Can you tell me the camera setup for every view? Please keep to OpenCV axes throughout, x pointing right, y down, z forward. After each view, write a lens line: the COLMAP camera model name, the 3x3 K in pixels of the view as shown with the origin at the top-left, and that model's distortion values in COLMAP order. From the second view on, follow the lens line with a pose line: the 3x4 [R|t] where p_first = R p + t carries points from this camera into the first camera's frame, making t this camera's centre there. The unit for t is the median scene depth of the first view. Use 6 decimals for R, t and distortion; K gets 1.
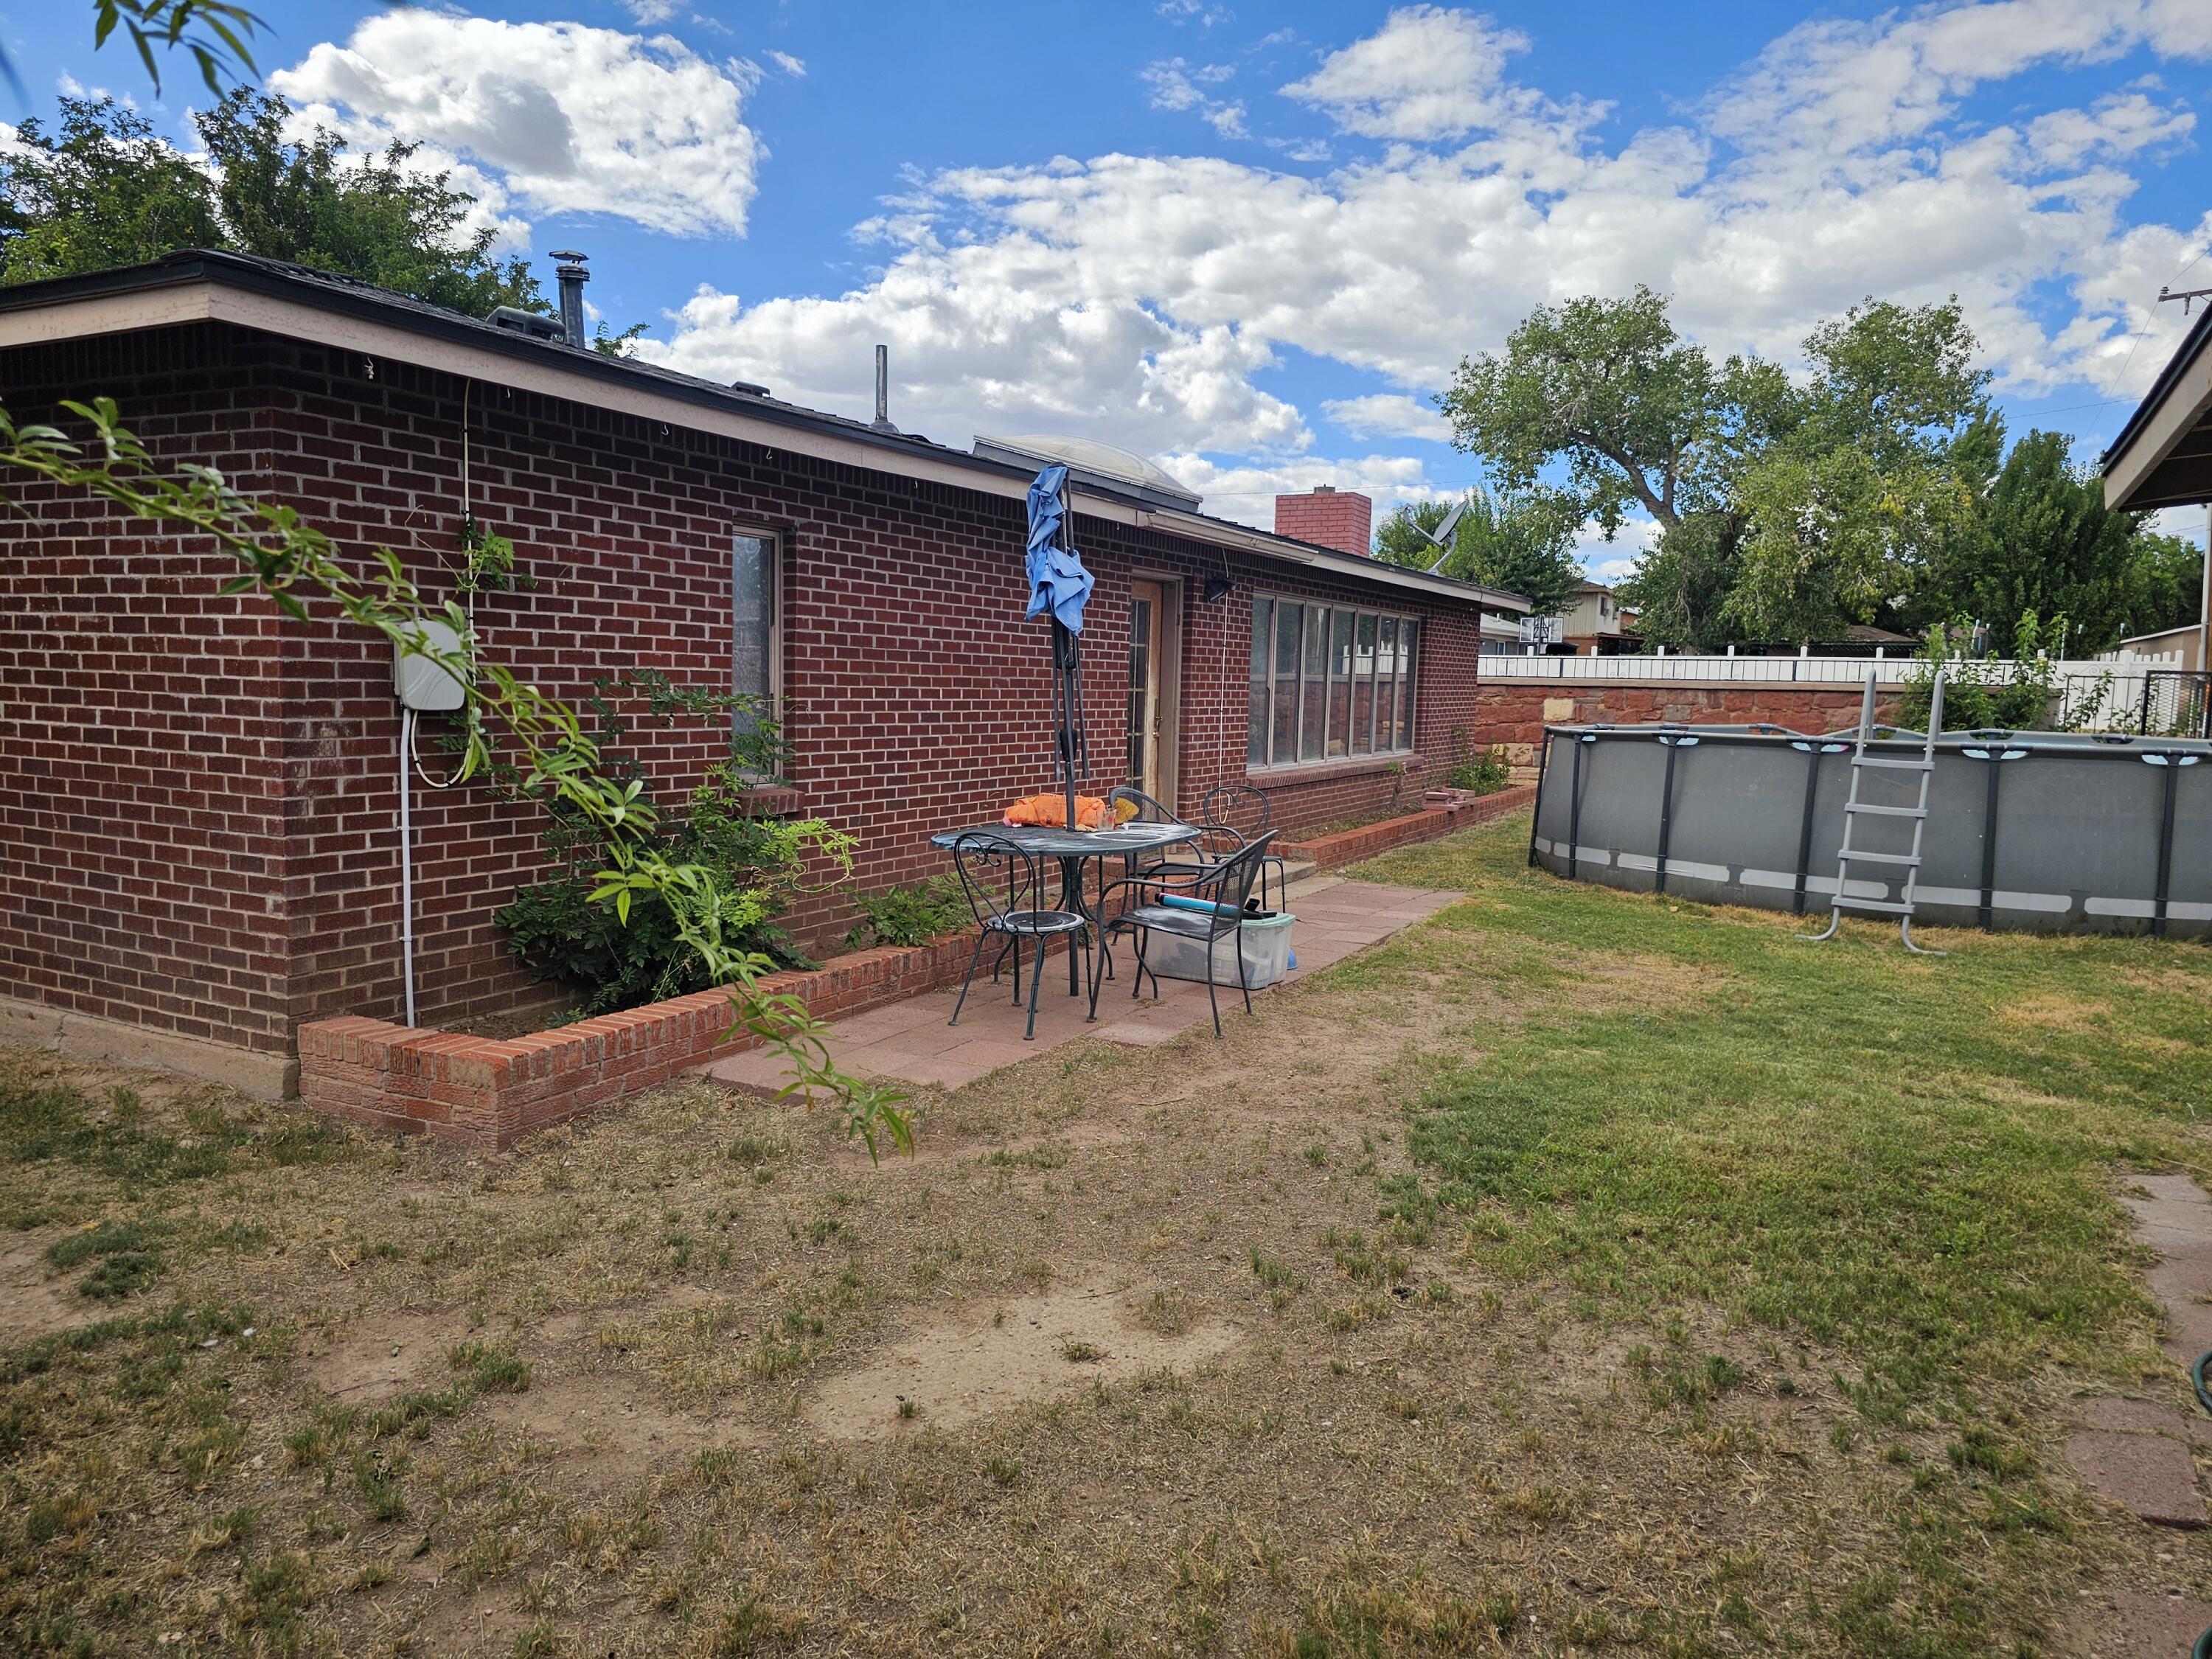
lens RADIAL K [[1495.1, 0, 1089.4], [0, 1495.1, 825.5], [0, 0, 1]] dist [0.059985, -0.045769]
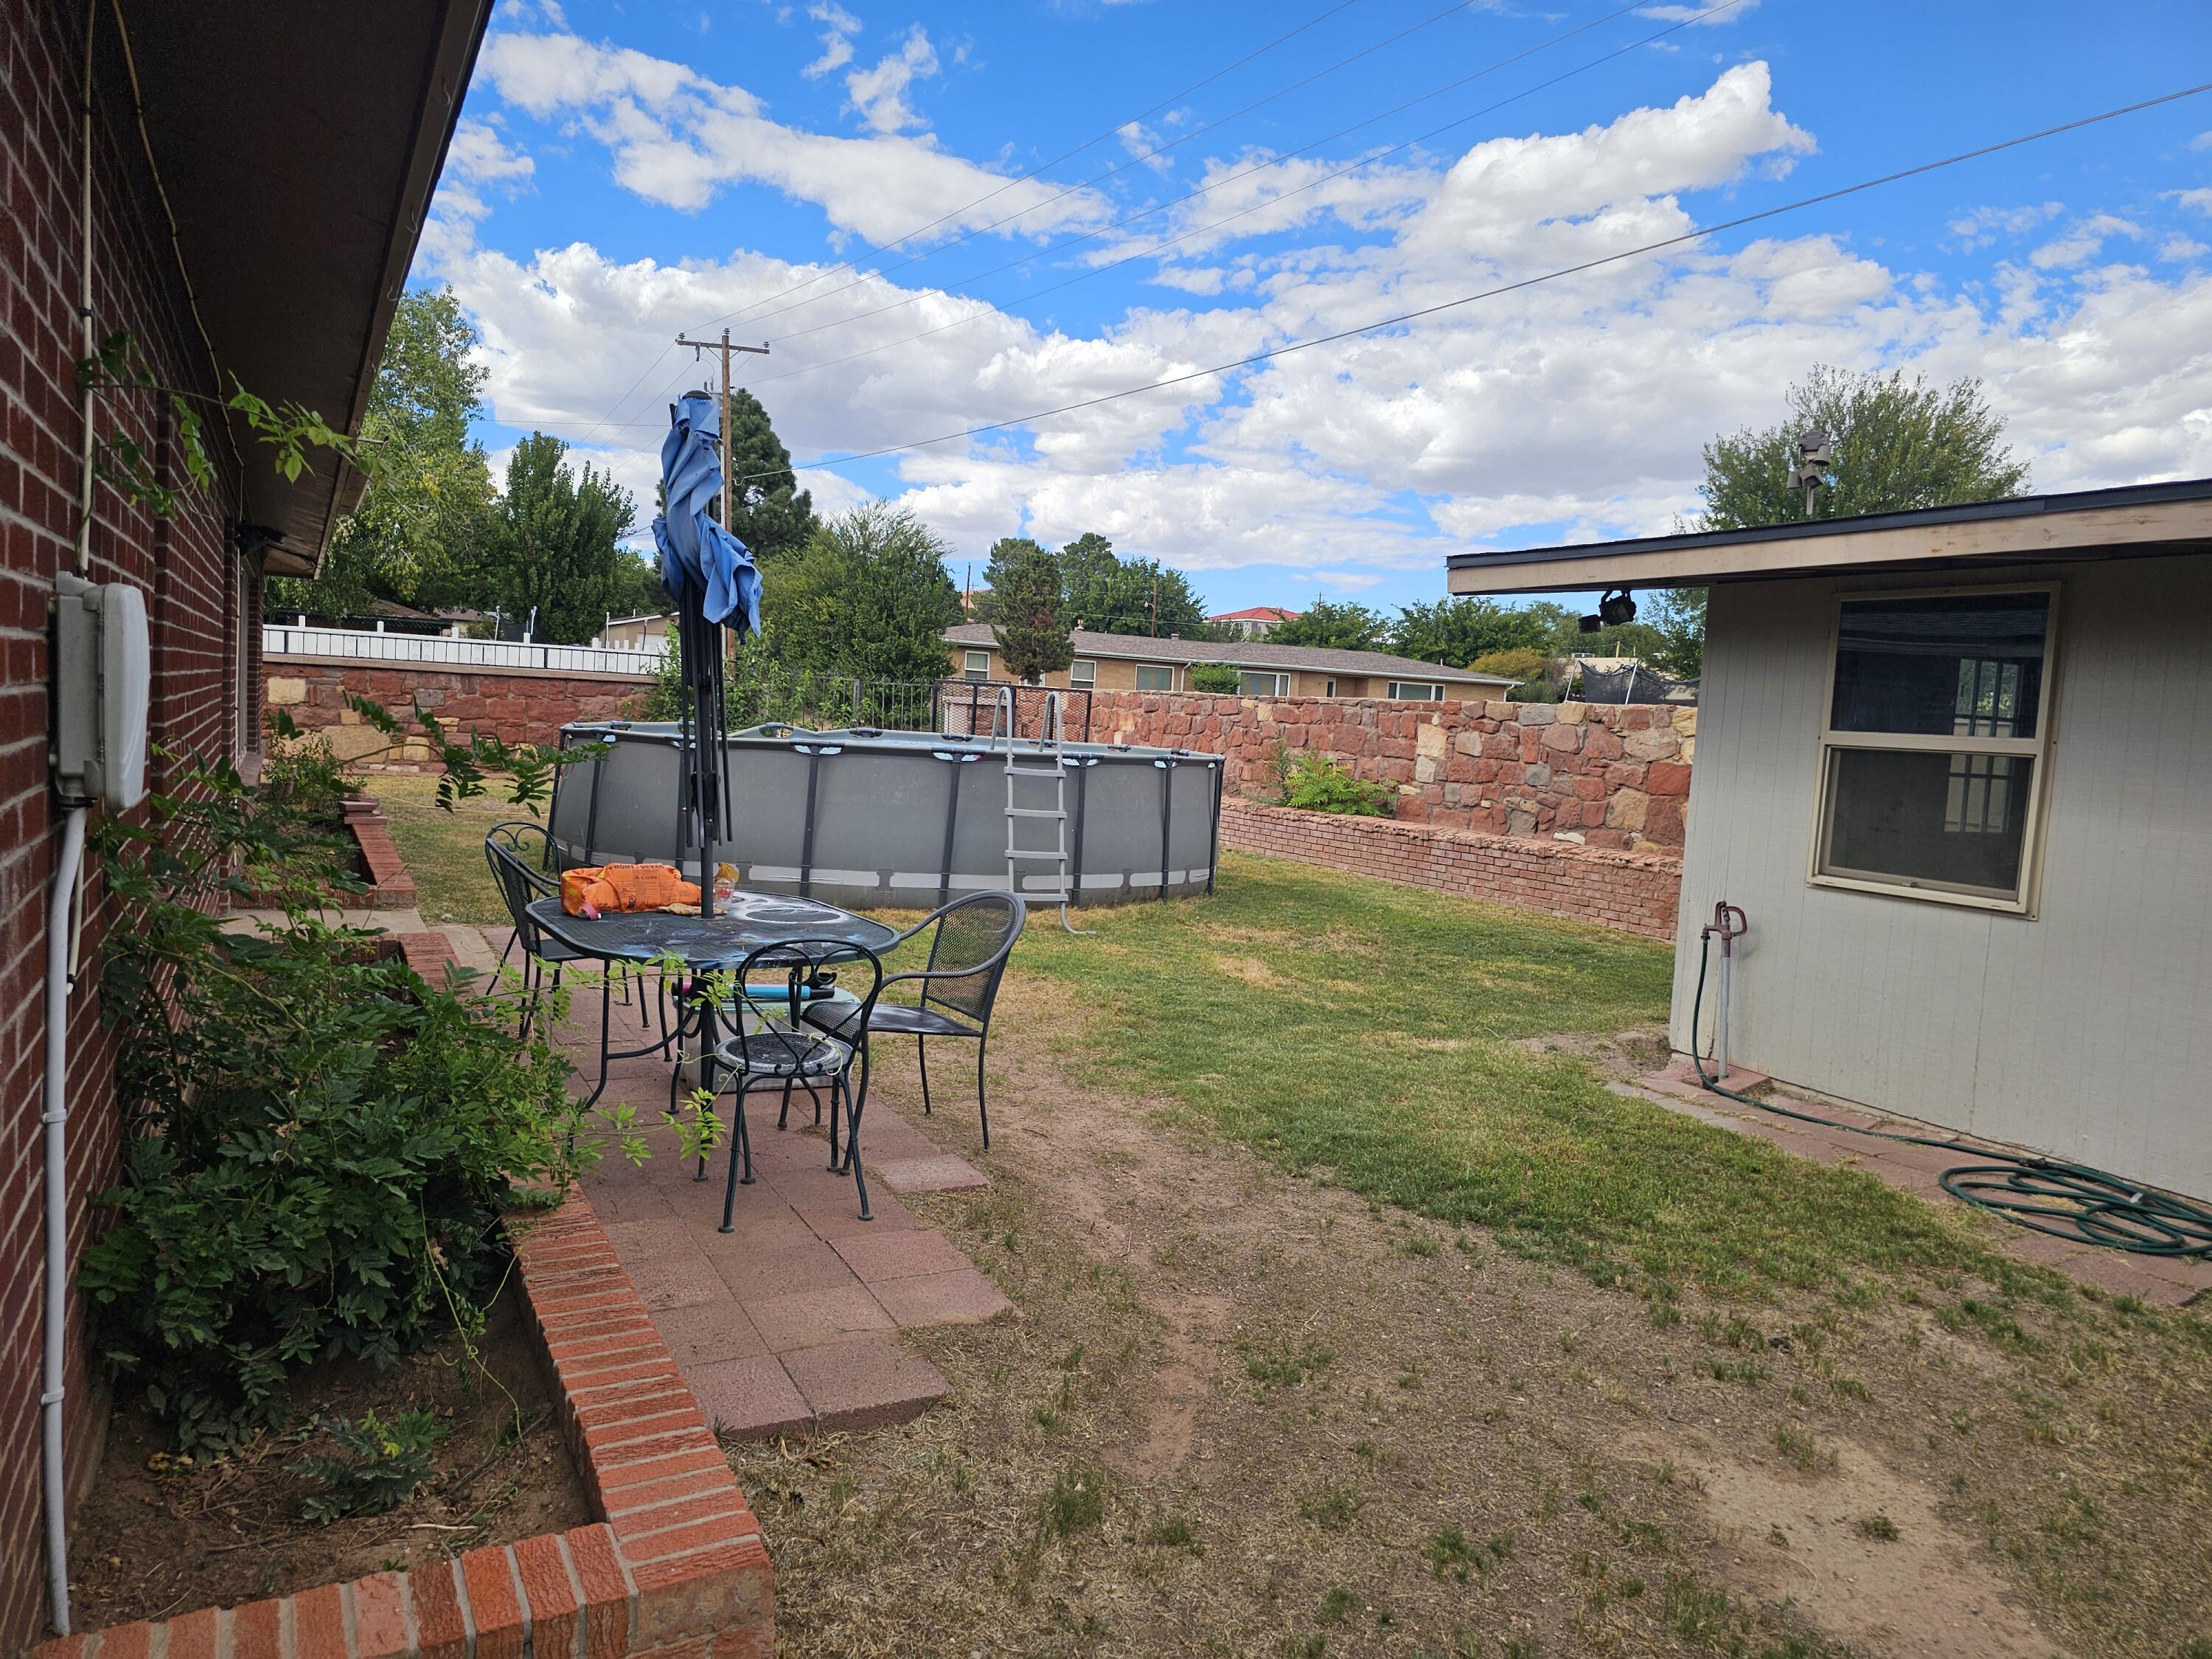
lens RADIAL K [[1495.1, 0, 1094.5], [0, 1495.1, 840.4], [0, 0, 1]] dist [0.059985, -0.045769]
pose [[0.548899, -0.066975, 0.833201, -0.081085], [0.040469, 0.997745, 0.053541, -0.010158], [-0.834908, 0.004330, 0.550372, 0.073395]]
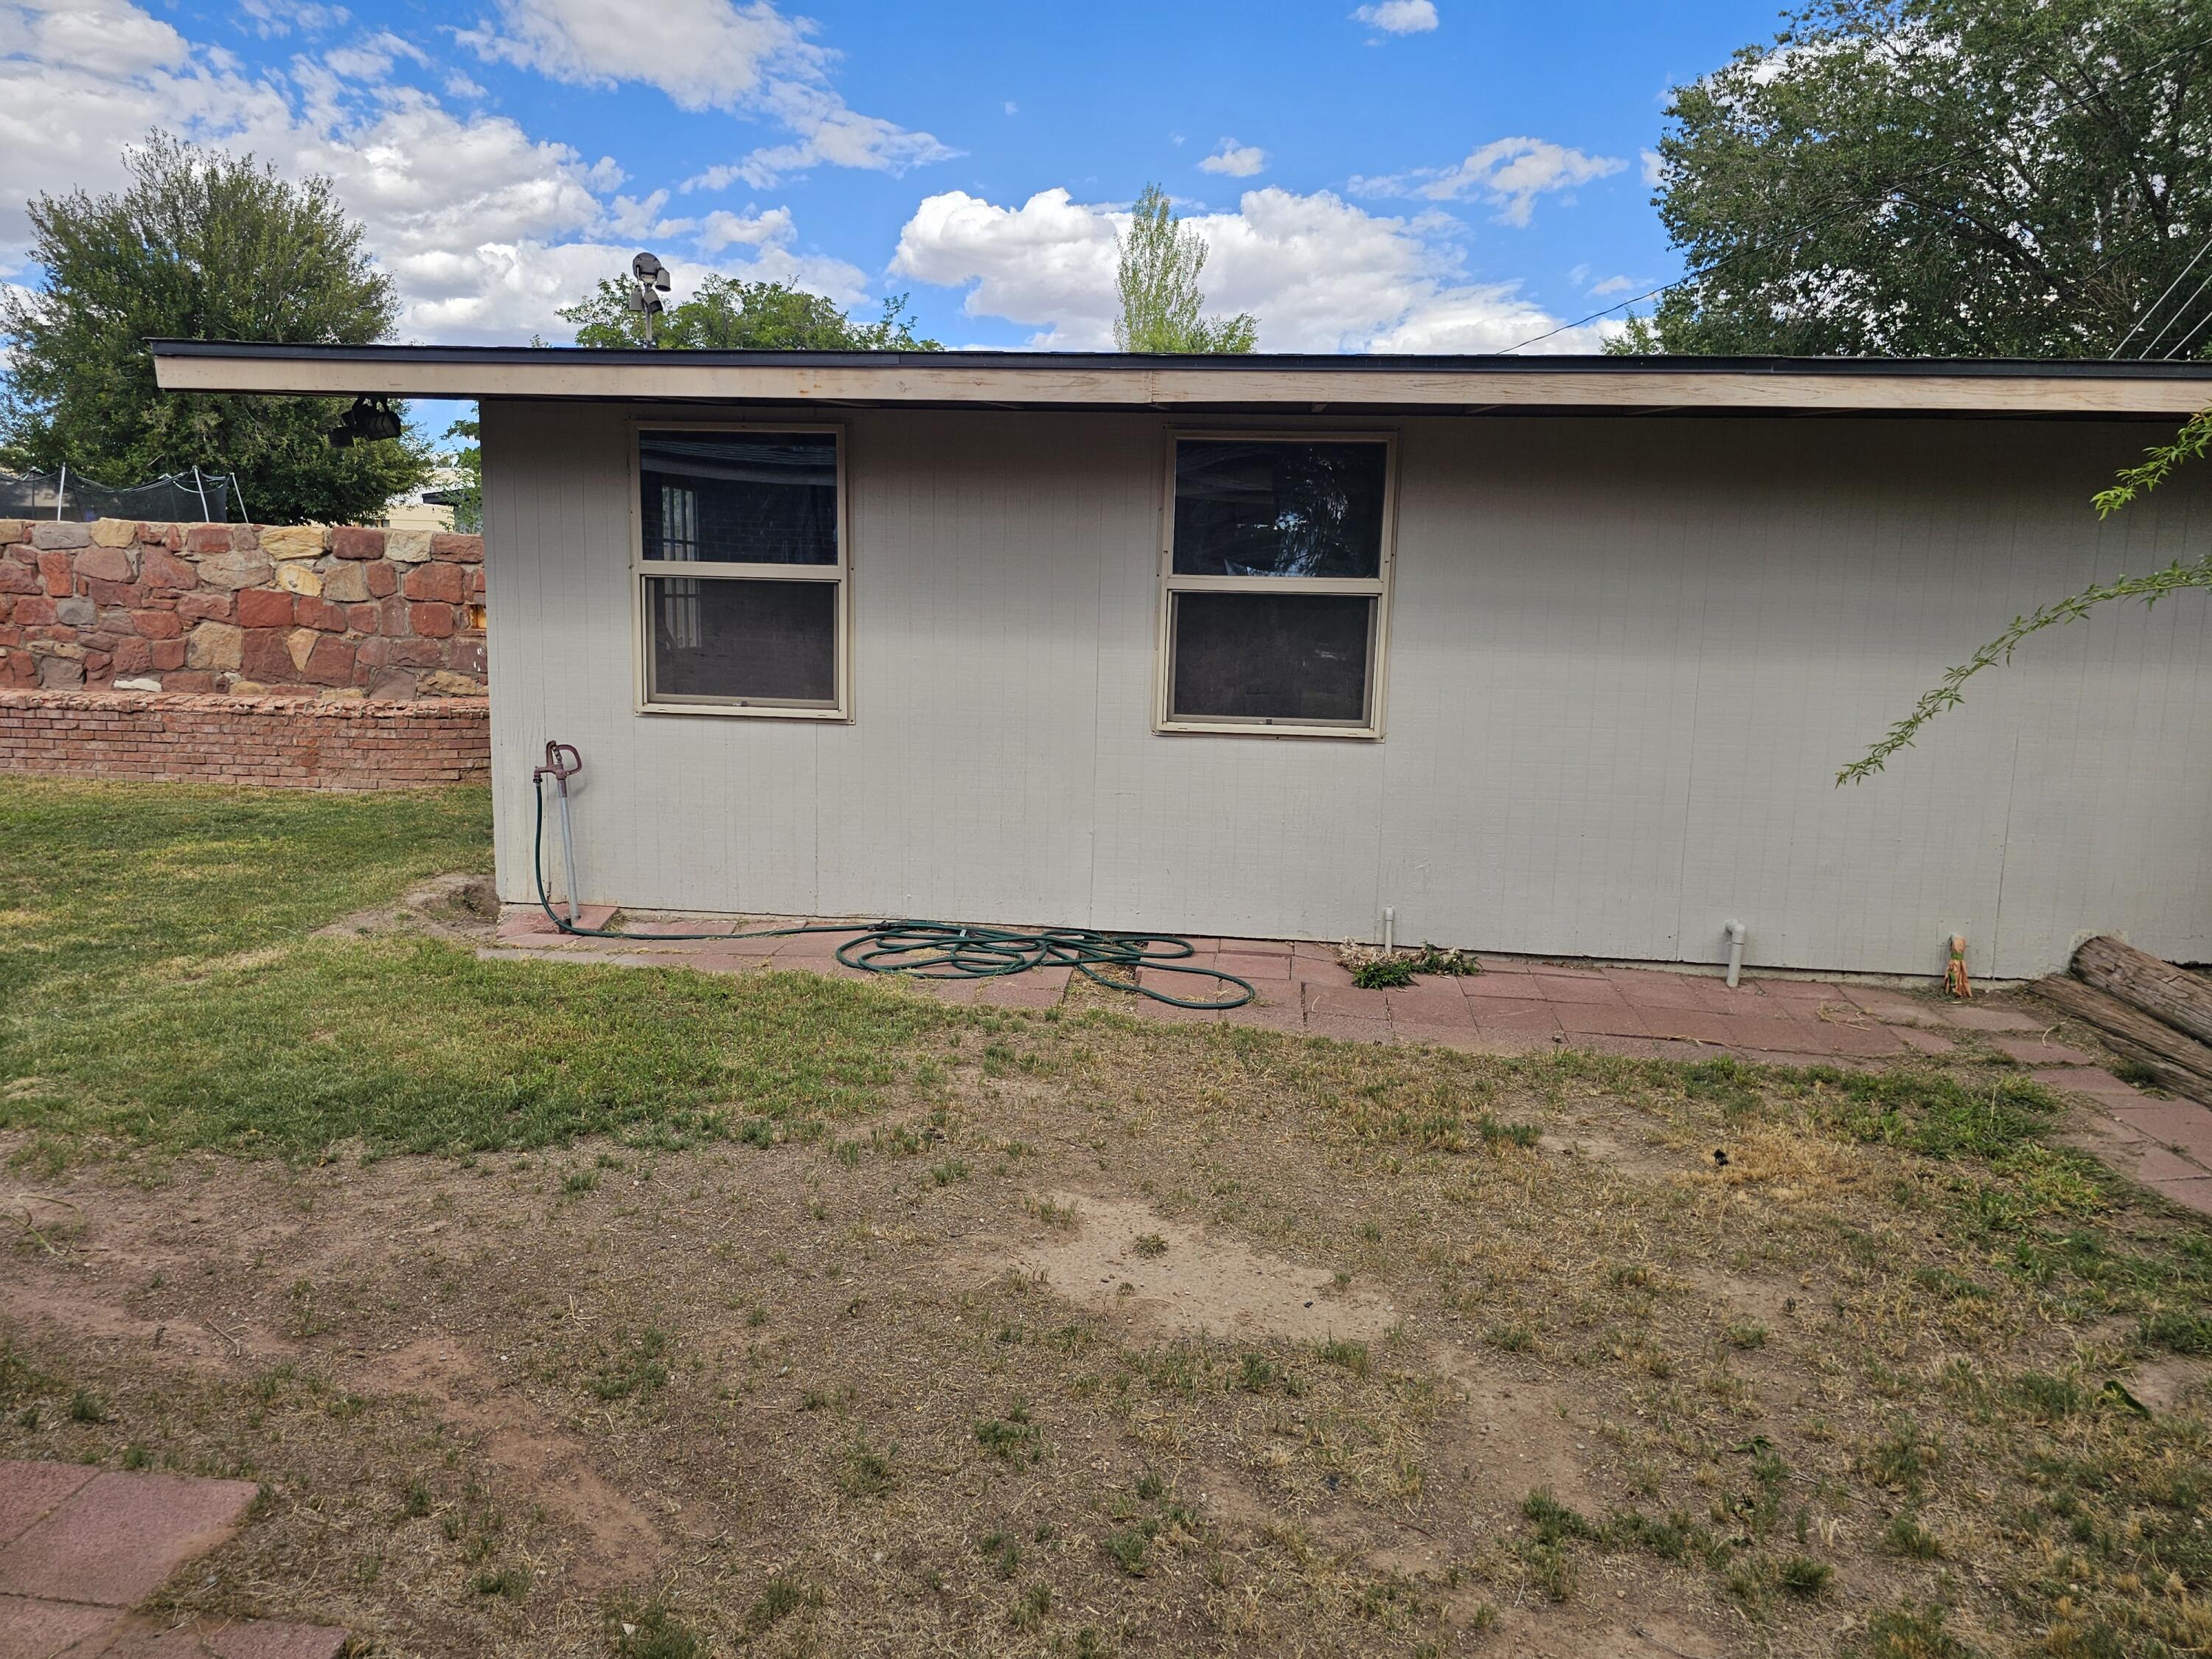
lens RADIAL K [[1495.1, 0, 1115.0], [0, 1495.1, 811.8], [0, 0, 1]] dist [0.059985, -0.045769]
pose [[-0.402950, -0.170437, 0.899212, -0.074551], [0.056485, 0.976003, 0.210304, -0.014646], [-0.913477, 0.135535, -0.383653, 0.114848]]
